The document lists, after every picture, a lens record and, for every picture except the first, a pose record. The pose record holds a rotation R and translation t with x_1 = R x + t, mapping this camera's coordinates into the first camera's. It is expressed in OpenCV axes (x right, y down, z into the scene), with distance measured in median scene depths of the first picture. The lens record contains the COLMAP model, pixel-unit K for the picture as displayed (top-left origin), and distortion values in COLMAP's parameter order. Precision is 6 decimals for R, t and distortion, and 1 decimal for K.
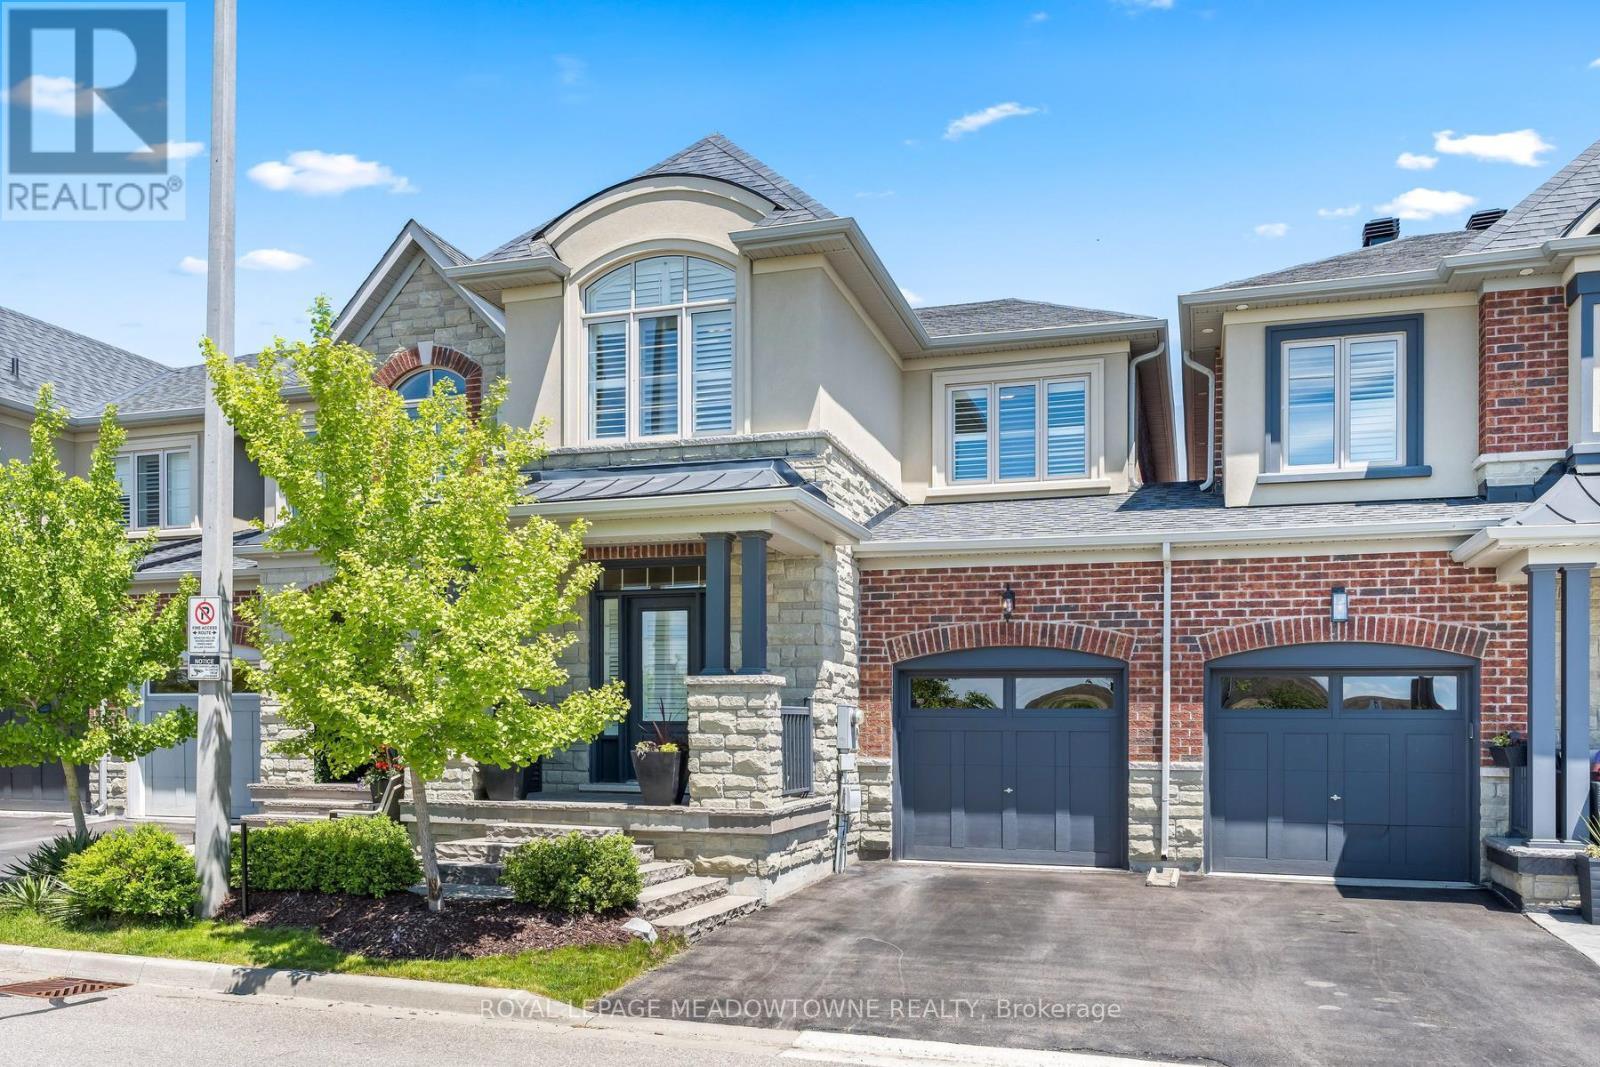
lens RADIAL K [[1186.1, 0, 795.1], [0, 1186.1, 587.3], [0, 0, 1]] dist [-0.007425, -0.001359]
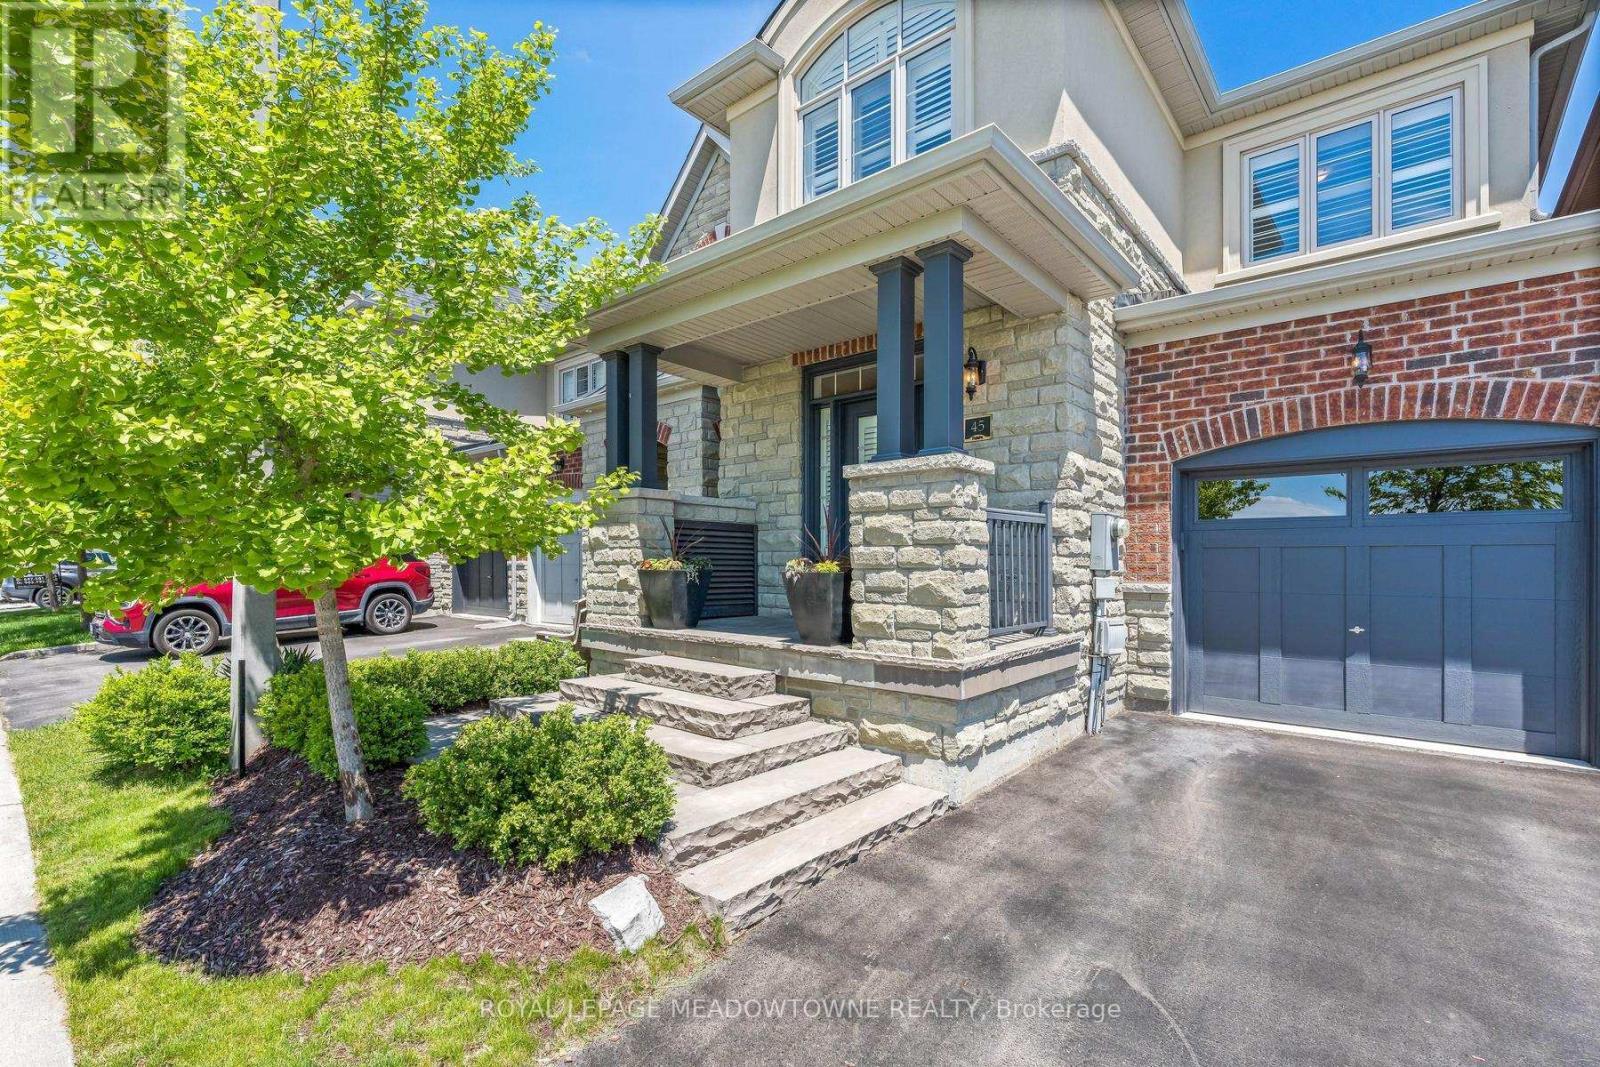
lens RADIAL K [[727.5, 0, 798.3], [0, 727.5, 552.0], [0, 0, 1]] dist [-0.001263, 0.000170]
pose [[0.924298, -0.009004, -0.381565, 0.039315], [0.048222, 0.994465, 0.093345, 0.070505], [0.378613, -0.104678, 0.919617, 0.491263]]
